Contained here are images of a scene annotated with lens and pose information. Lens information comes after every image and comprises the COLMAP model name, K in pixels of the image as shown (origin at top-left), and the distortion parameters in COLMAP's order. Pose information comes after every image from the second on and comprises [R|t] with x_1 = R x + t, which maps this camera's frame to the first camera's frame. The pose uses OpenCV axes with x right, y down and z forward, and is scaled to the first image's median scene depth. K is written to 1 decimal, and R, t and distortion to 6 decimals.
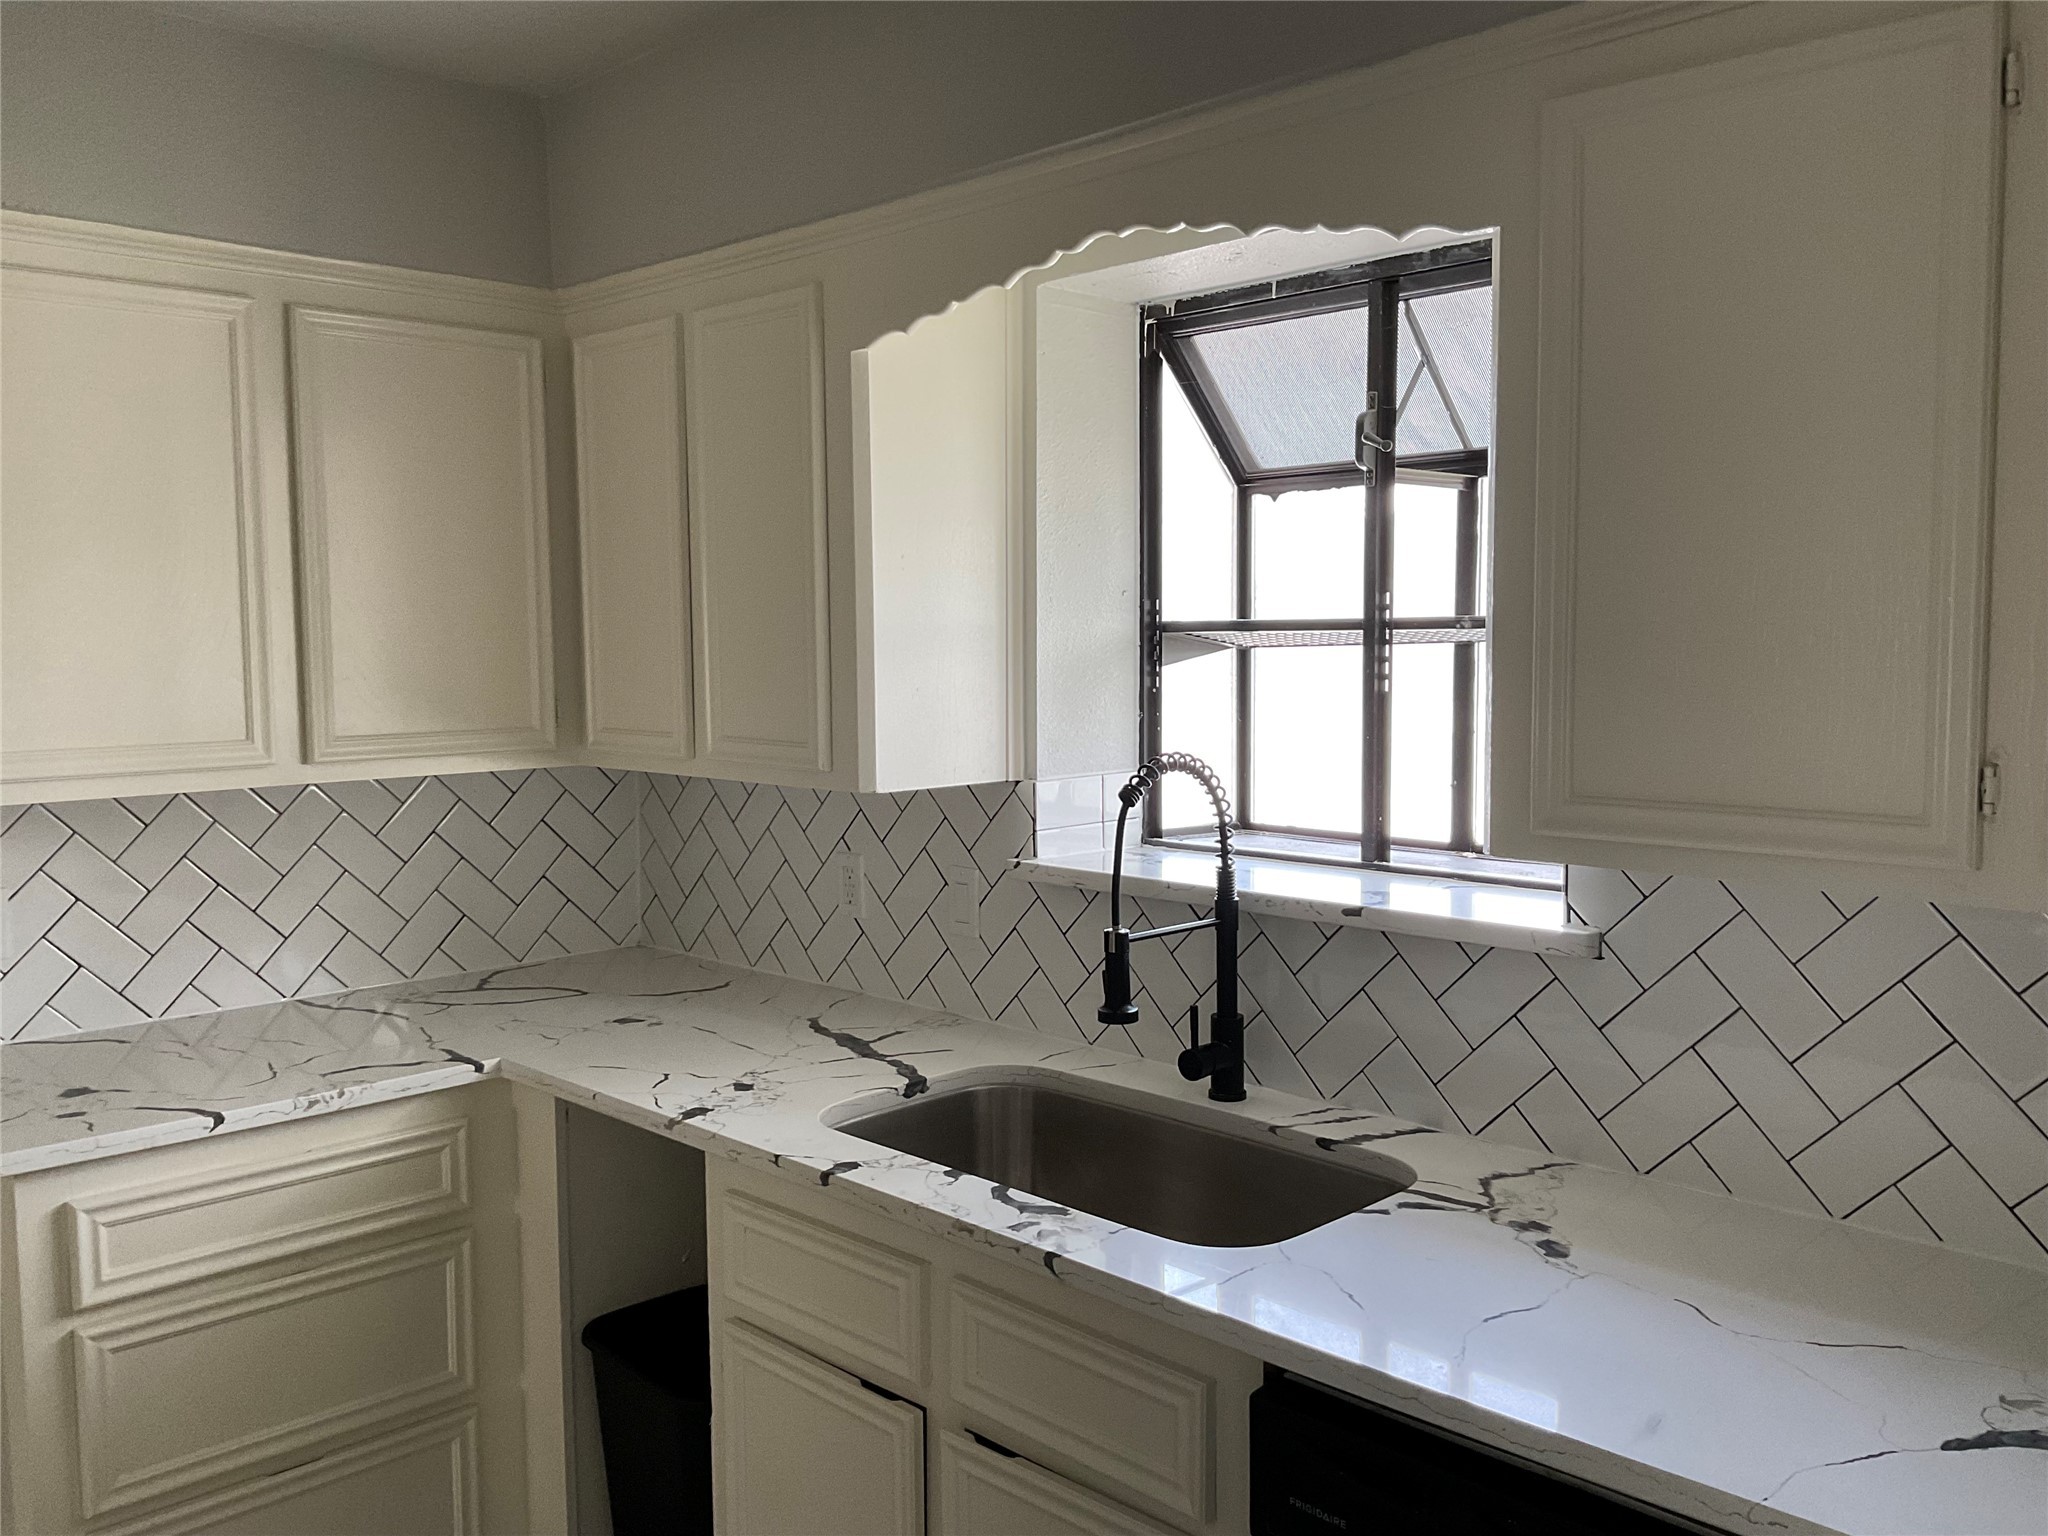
lens RADIAL K [[1692.7, 0, 1013.5], [0, 1692.7, 767.4], [0, 0, 1]] dist [0.098035, -0.193091]
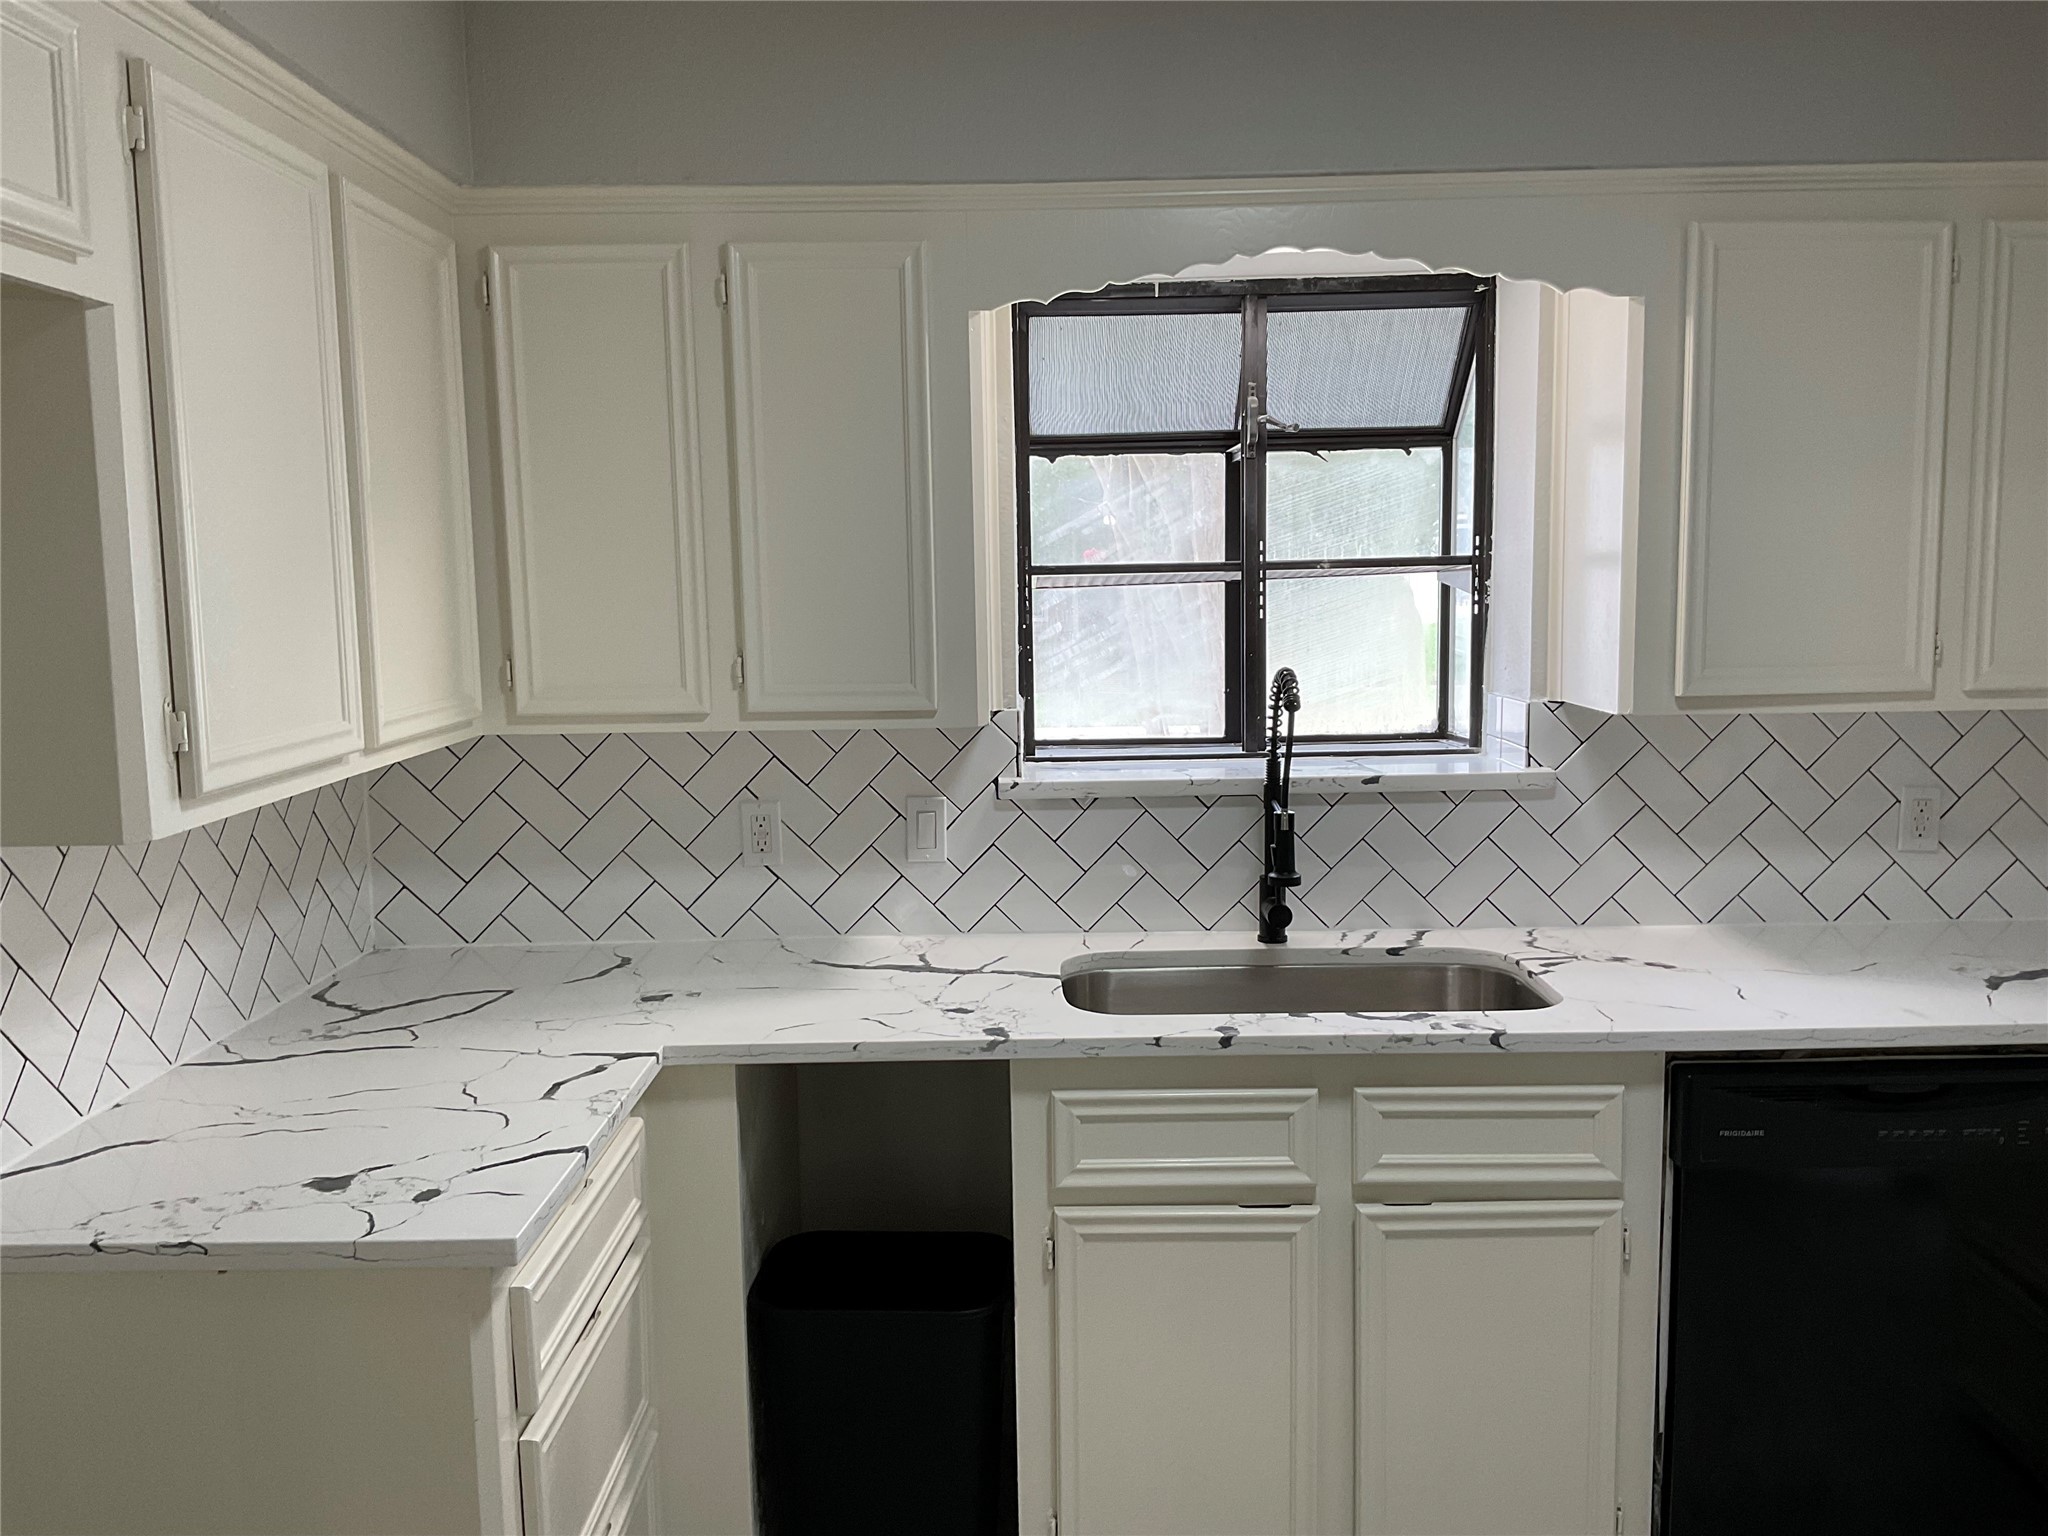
lens RADIAL K [[1692.7, 0, 1013.5], [0, 1692.7, 767.4], [0, 0, 1]] dist [0.098035, -0.193091]
pose [[0.702274, -0.088968, 0.706326, -0.805169], [0.069900, 0.995984, 0.055954, -0.016850], [-0.708467, 0.010077, 0.705672, 0.220629]]
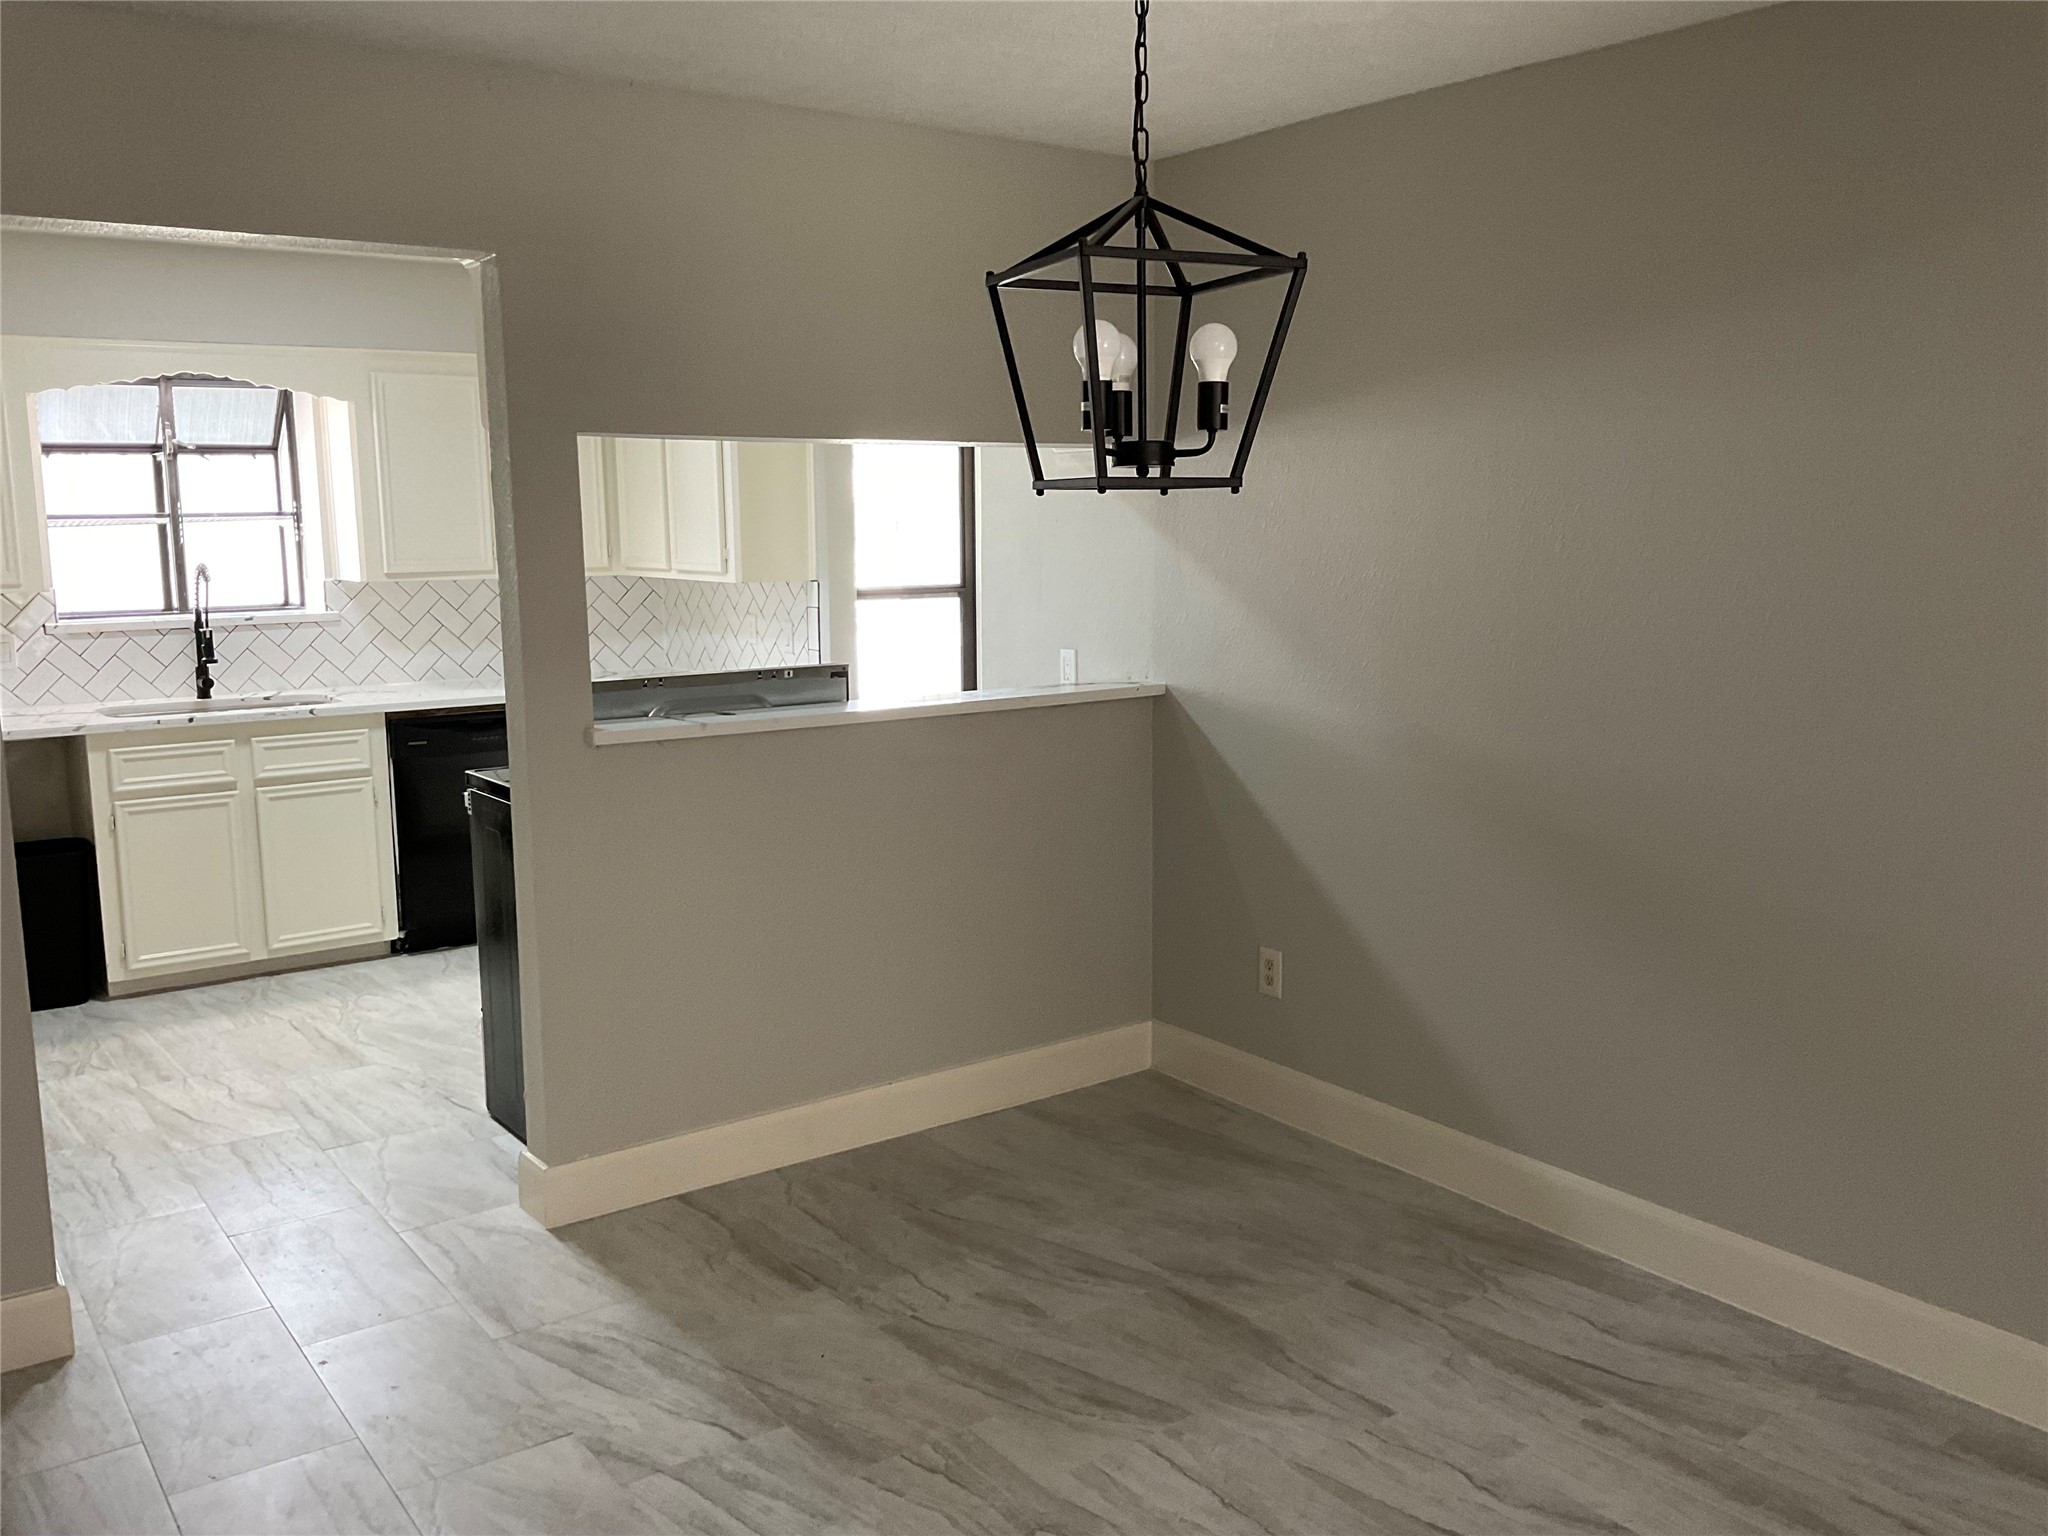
lens RADIAL K [[1692.7, 0, 1013.5], [0, 1692.7, 767.4], [0, 0, 1]] dist [0.098035, -0.193091]
pose [[0.149747, -0.145402, 0.977974, -2.070192], [0.087006, 0.987228, 0.133455, 0.051706], [-0.984889, 0.065105, 0.160486, -0.585089]]
